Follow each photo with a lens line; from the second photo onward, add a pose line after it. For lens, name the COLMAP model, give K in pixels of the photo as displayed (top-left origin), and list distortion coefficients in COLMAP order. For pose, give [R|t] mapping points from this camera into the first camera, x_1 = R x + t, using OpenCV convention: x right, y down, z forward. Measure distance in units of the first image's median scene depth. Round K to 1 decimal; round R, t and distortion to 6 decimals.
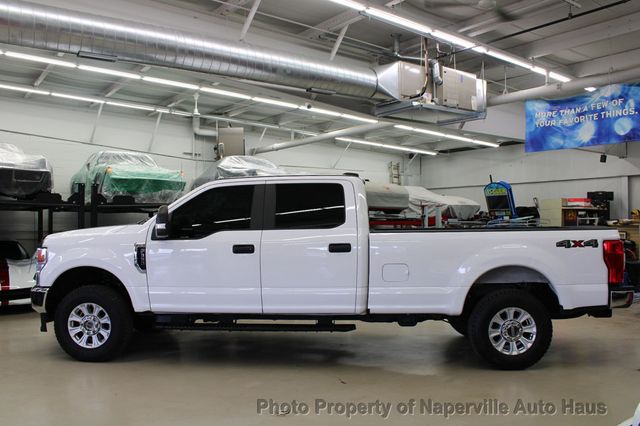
lens RADIAL K [[575.3, 0, 320.0], [0, 575.3, 213.0], [0, 0, 1]] dist [-0.140115, 0.125898]
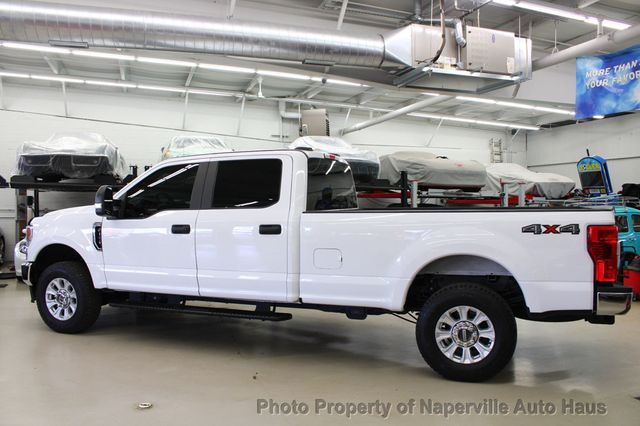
lens RADIAL K [[533.7, 0, 320.0], [0, 533.7, 213.0], [0, 0, 1]] dist [-0.147948, 0.118658]
pose [[0.956795, 0.004809, -0.290723, 0.259876], [0.006459, 0.999265, 0.037786, 0.002383], [0.290691, -0.038032, 0.956061, 0.158920]]
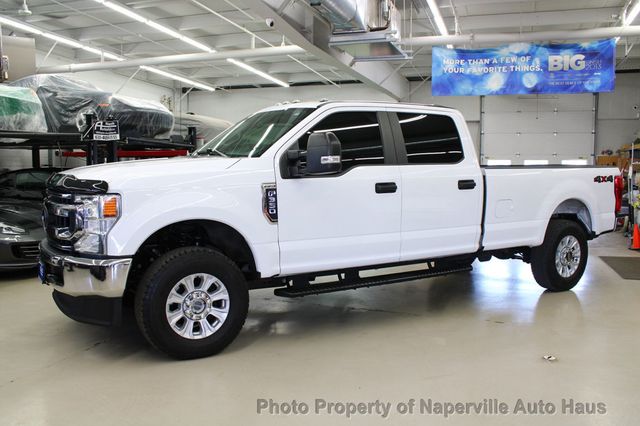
lens RADIAL K [[575.3, 0, 320.0], [0, 575.3, 213.0], [0, 0, 1]] dist [-0.140115, 0.125898]
pose [[0.811845, -0.044624, 0.582165, -0.518372], [-0.014841, 0.995176, 0.096978, 0.014503], [-0.583684, -0.087371, 0.807266, 0.277617]]
